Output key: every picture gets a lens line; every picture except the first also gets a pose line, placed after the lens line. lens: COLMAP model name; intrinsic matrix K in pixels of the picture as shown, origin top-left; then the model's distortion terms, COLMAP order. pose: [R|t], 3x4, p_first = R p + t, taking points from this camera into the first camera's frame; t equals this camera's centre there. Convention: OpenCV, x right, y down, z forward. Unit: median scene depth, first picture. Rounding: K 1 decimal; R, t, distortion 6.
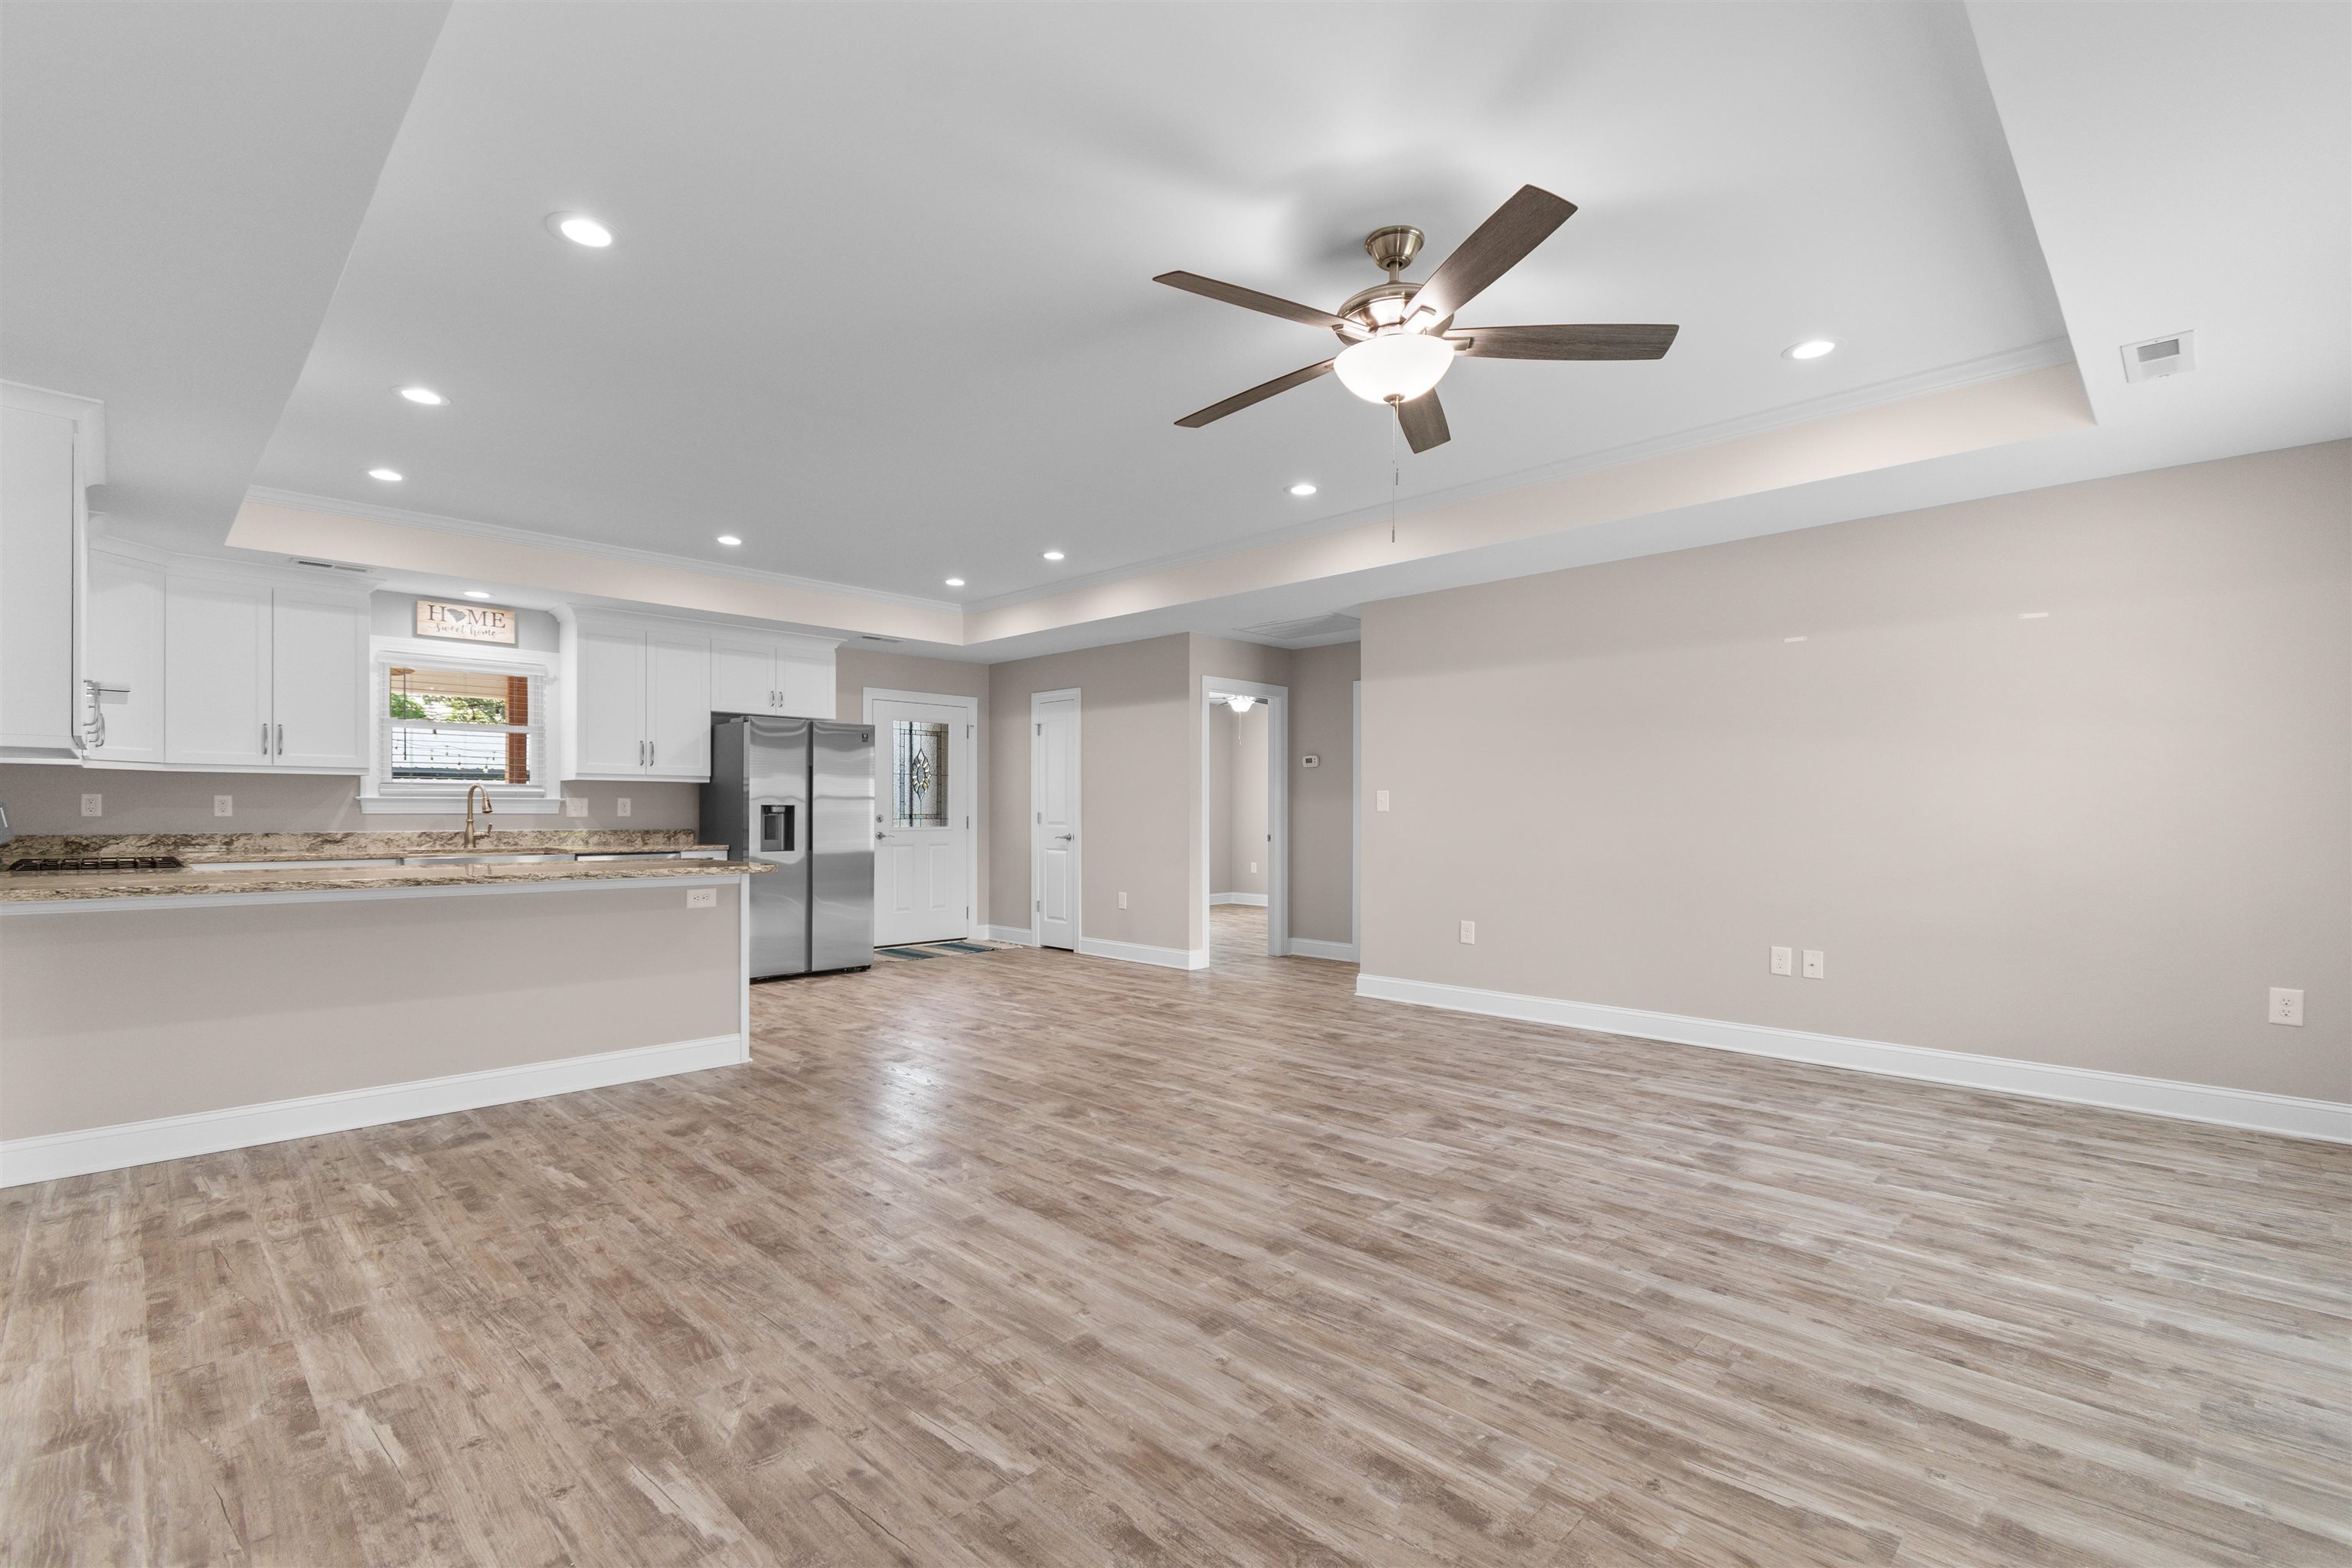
lens RADIAL K [[1050.6, 0, 1182.2], [0, 1050.6, 820.5], [0, 0, 1]] dist [0.002598, -0.001039]
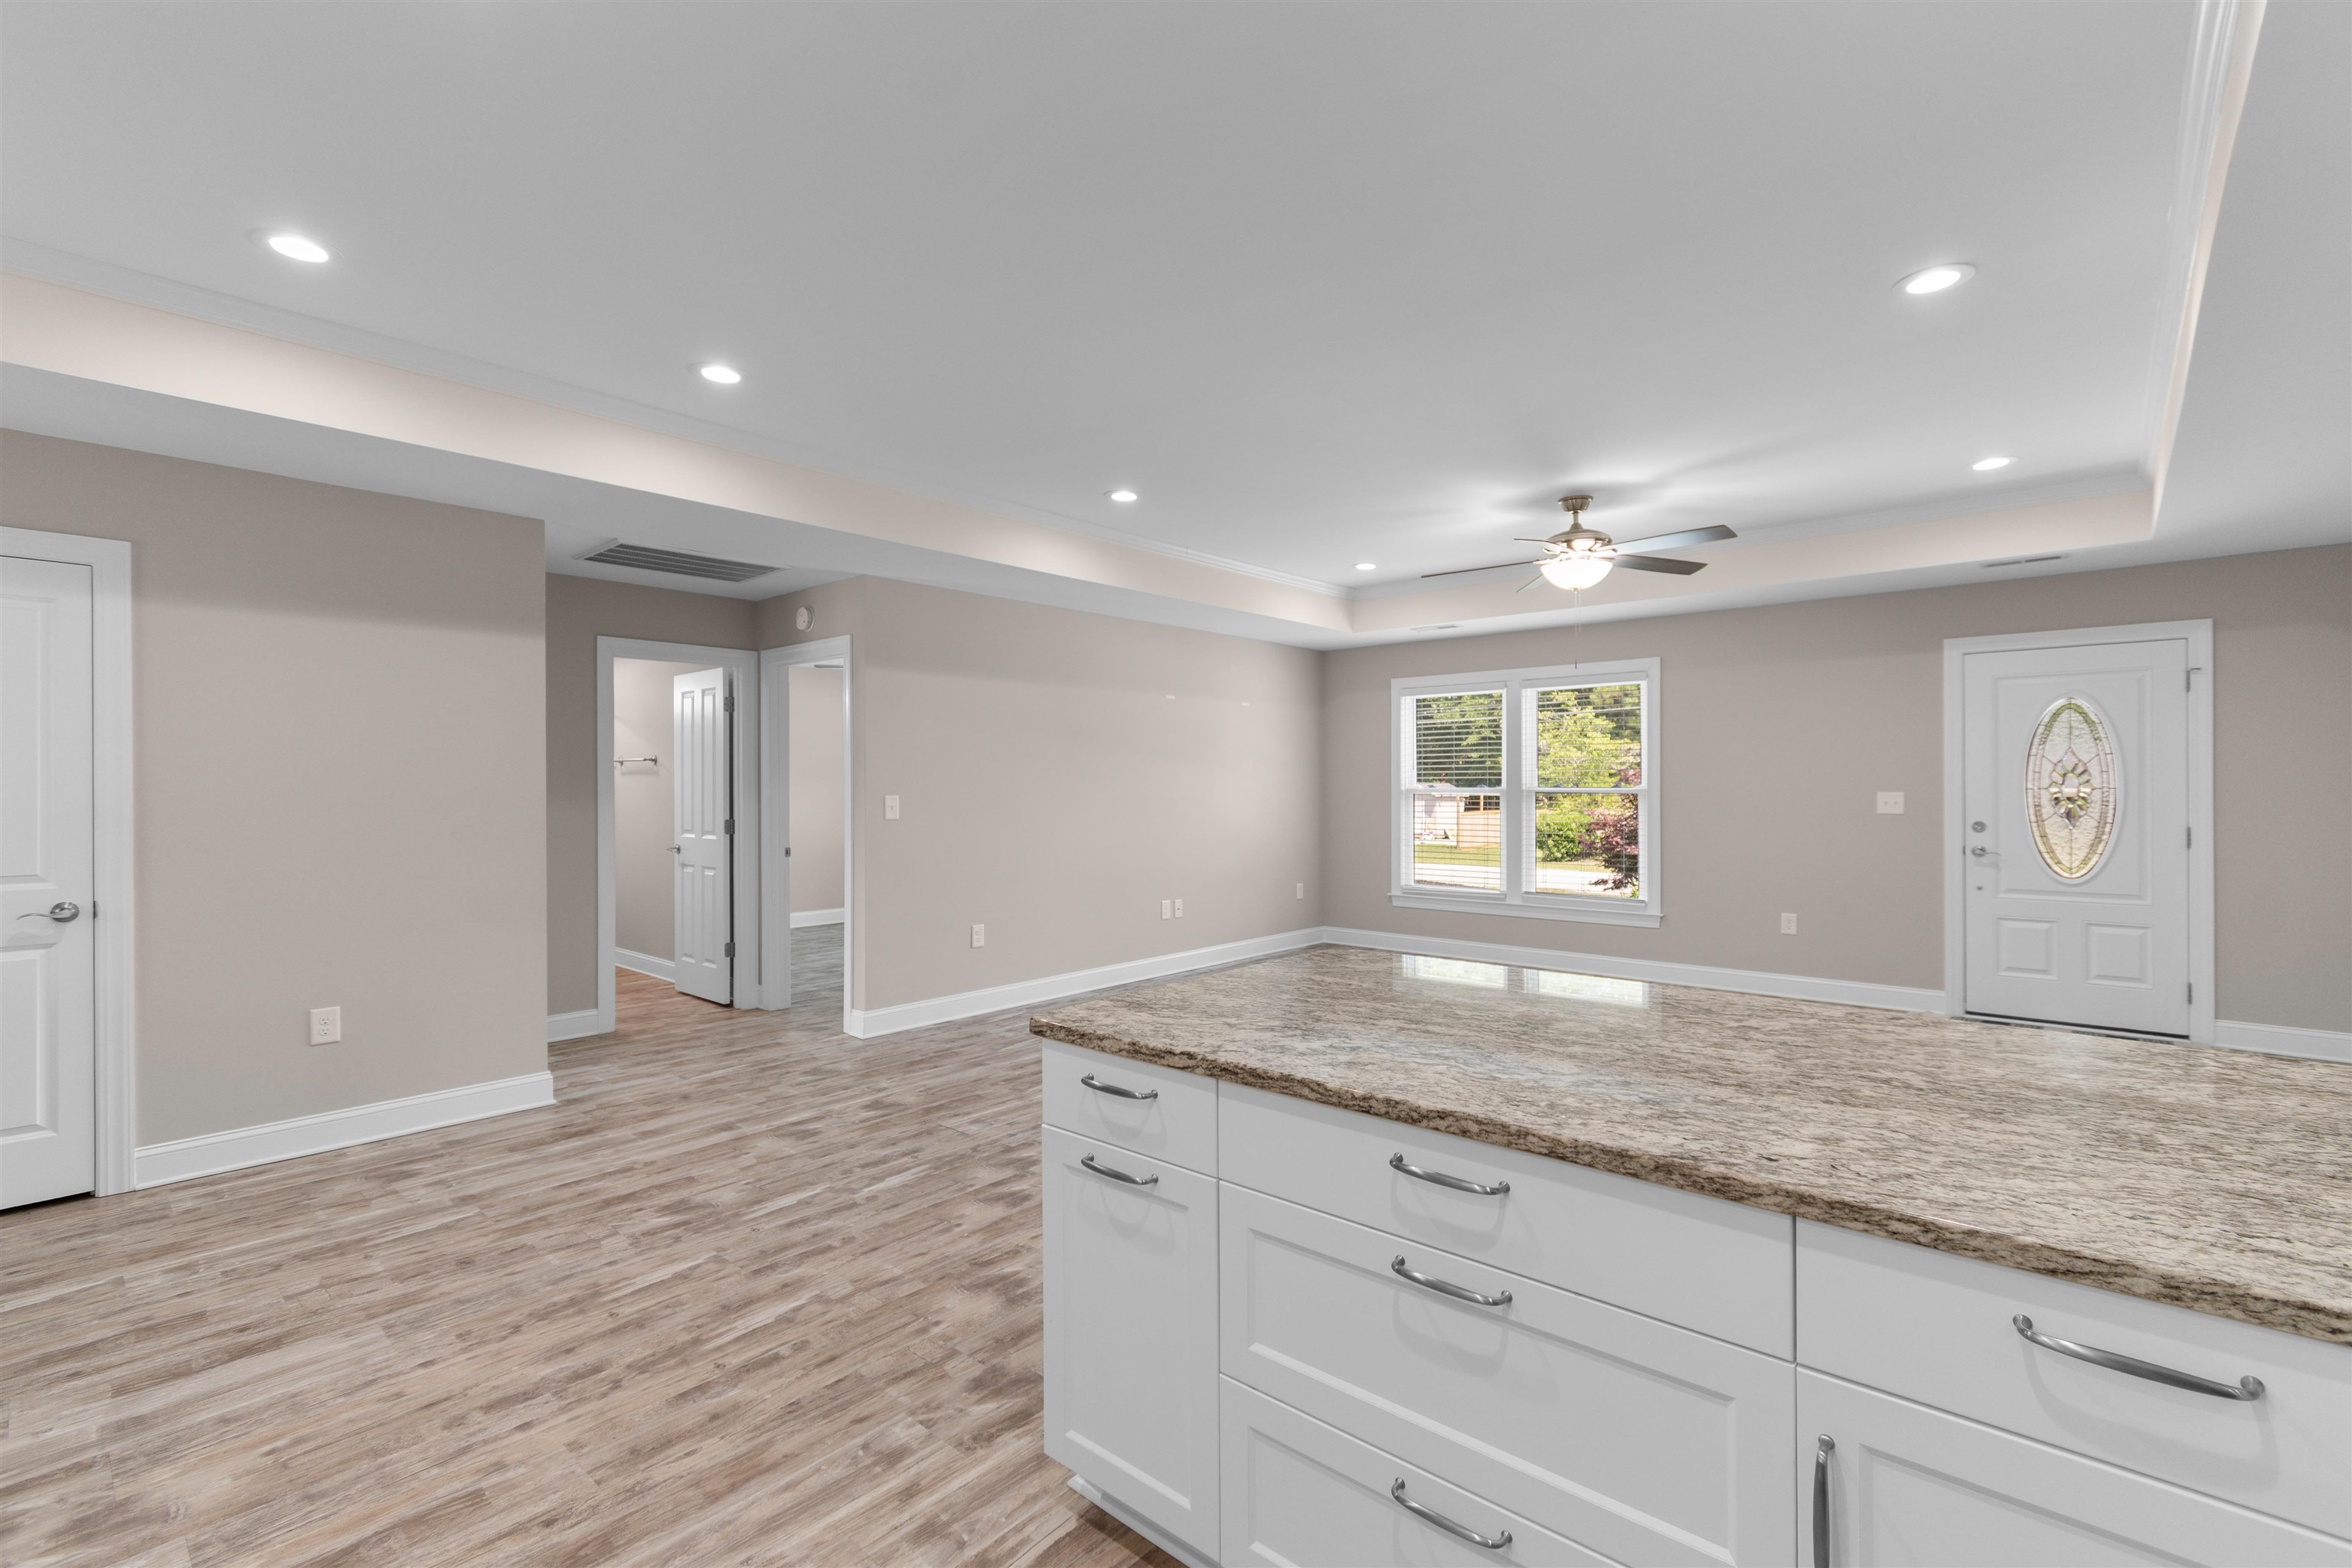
lens RADIAL K [[1046.7, 0, 1191.1], [0, 1046.7, 785.3], [0, 0, 1]] dist [0.028020, -0.013952]
pose [[-0.064751, -0.003329, 0.997896, -1.334521], [0.011522, 0.999925, 0.004084, -0.071580], [-0.997835, 0.011762, -0.064707, 1.531452]]
